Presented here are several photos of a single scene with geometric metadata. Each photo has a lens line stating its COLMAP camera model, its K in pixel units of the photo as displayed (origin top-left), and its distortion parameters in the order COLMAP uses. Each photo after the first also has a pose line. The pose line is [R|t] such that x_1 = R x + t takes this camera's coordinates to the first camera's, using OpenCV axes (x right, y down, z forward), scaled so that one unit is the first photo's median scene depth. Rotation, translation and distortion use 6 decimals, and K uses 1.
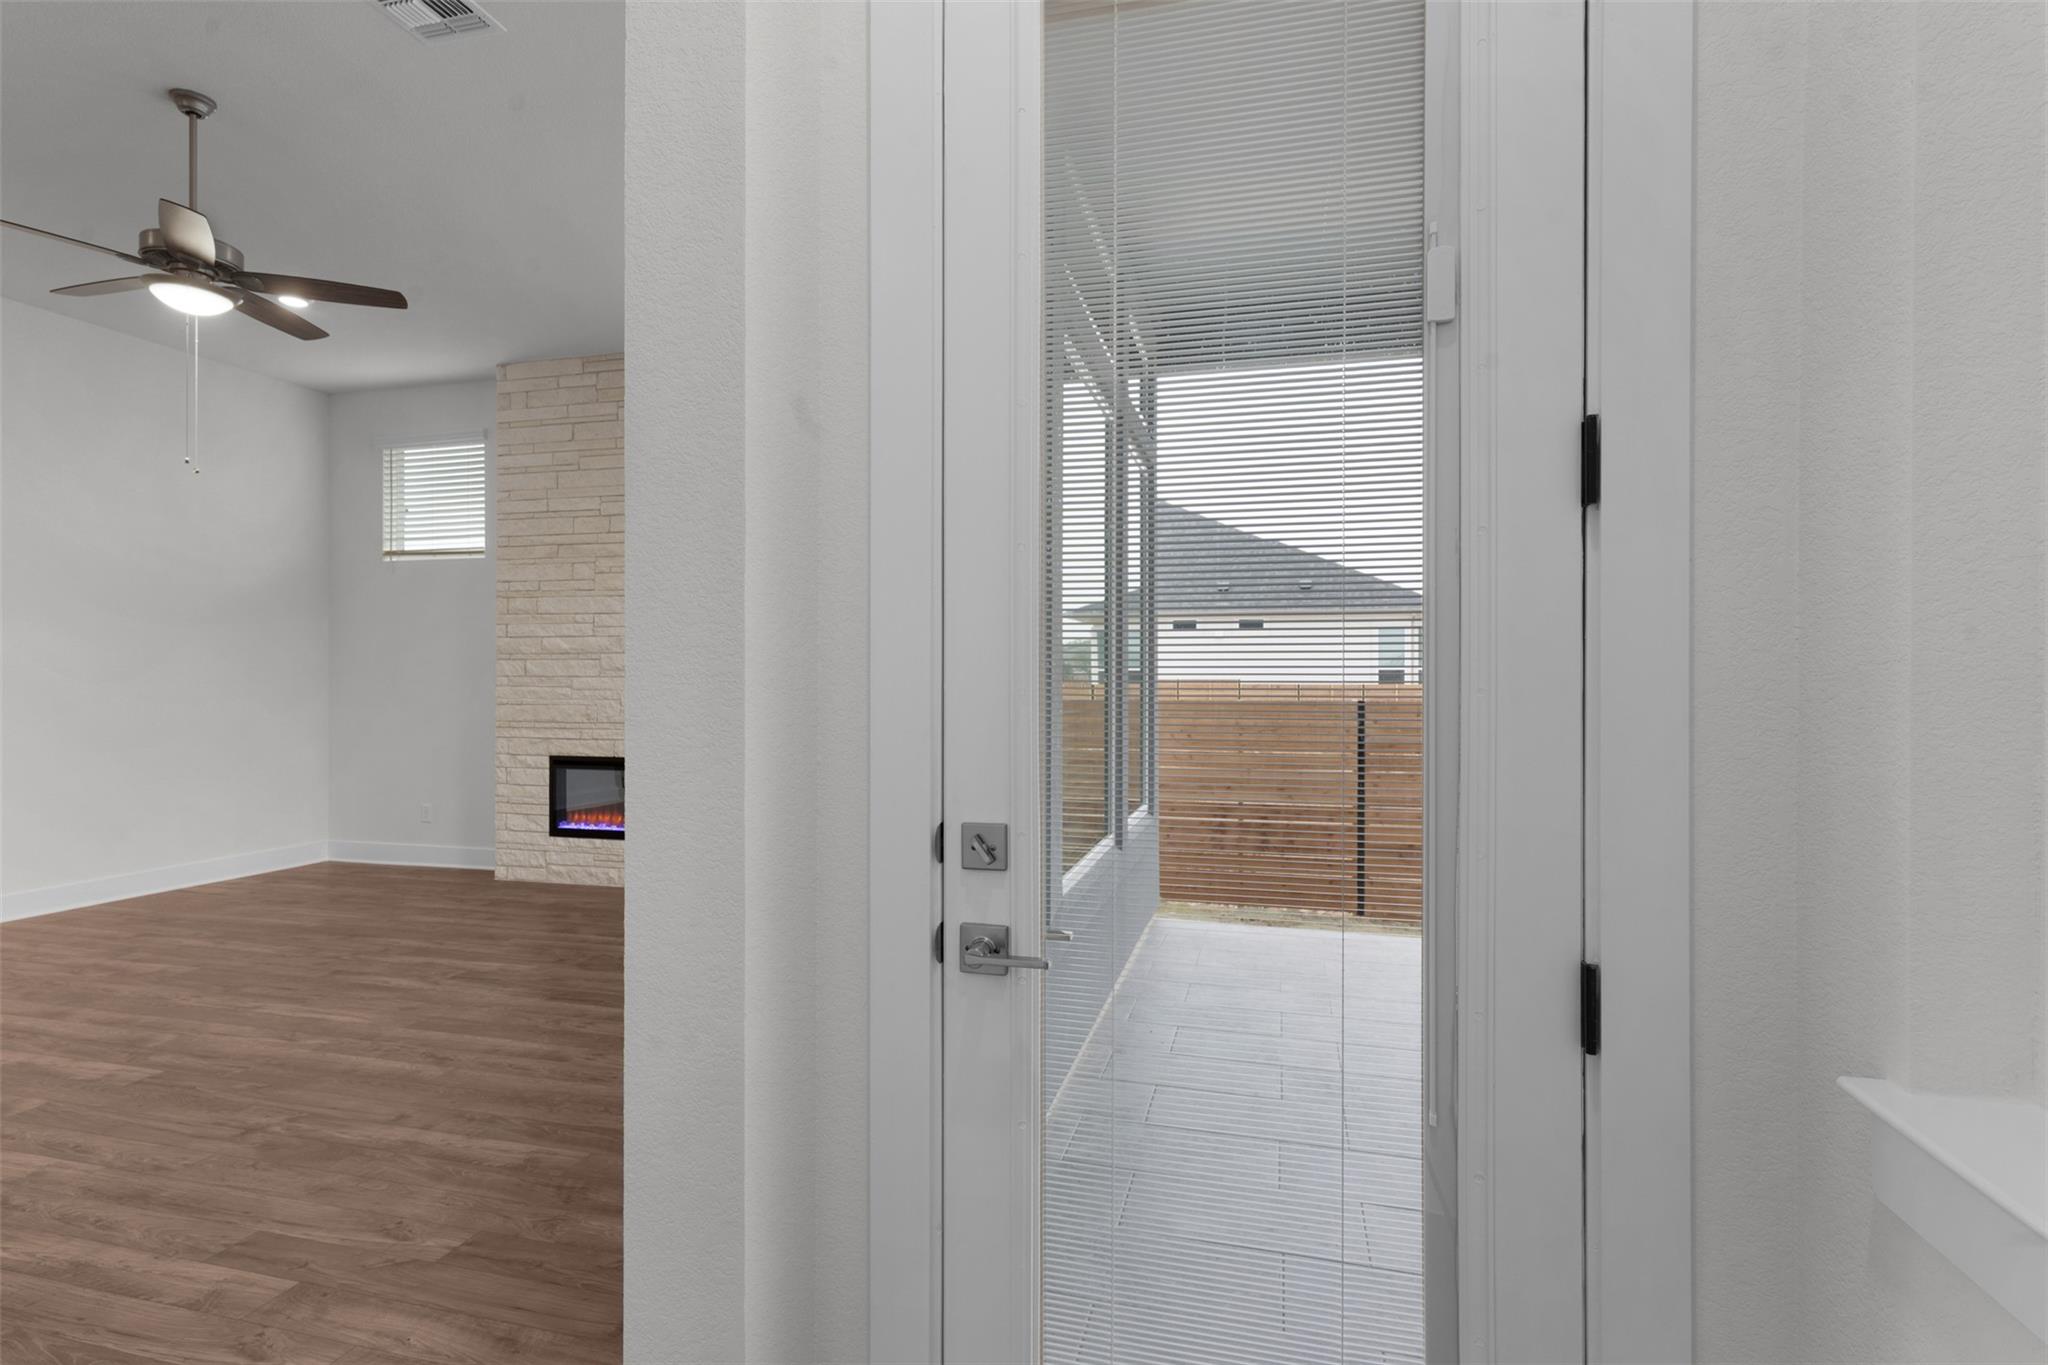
lens RADIAL K [[996.6, 0, 1013.3], [0, 996.6, 679.0], [0, 0, 1]] dist [-0.003660, -0.000209]
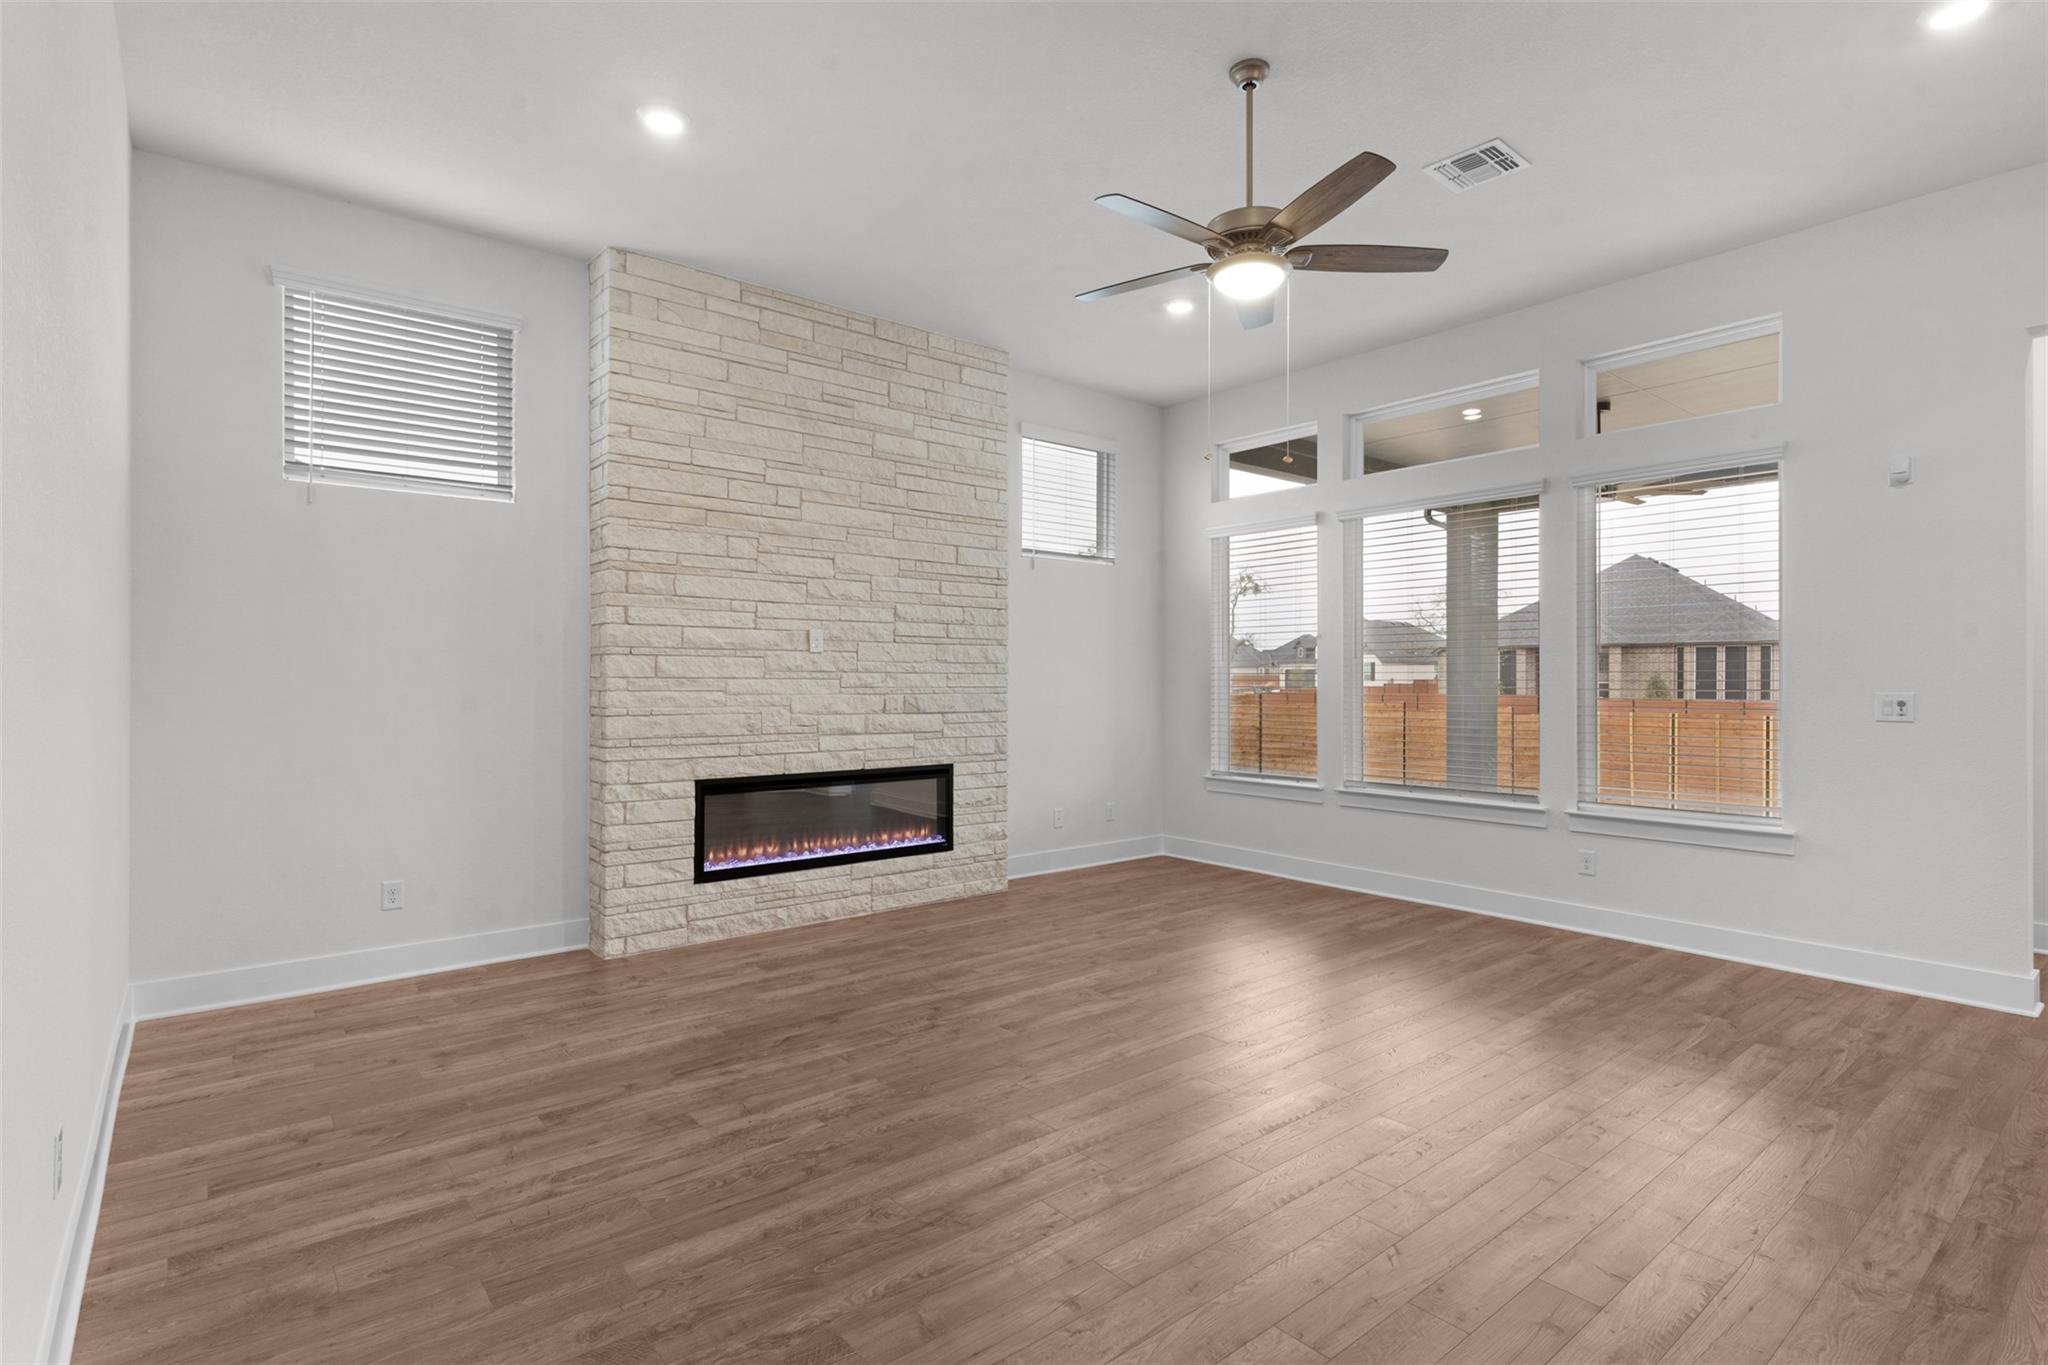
lens RADIAL K [[996.6, 0, 1008.1], [0, 996.6, 681.4], [0, 0, 1]] dist [-0.003660, -0.000209]
pose [[0.595257, -0.000268, 0.803535, -0.946620], [0.001761, 0.999998, -0.000971, 0.001424], [-0.803534, 0.001993, 0.595256, 0.344415]]
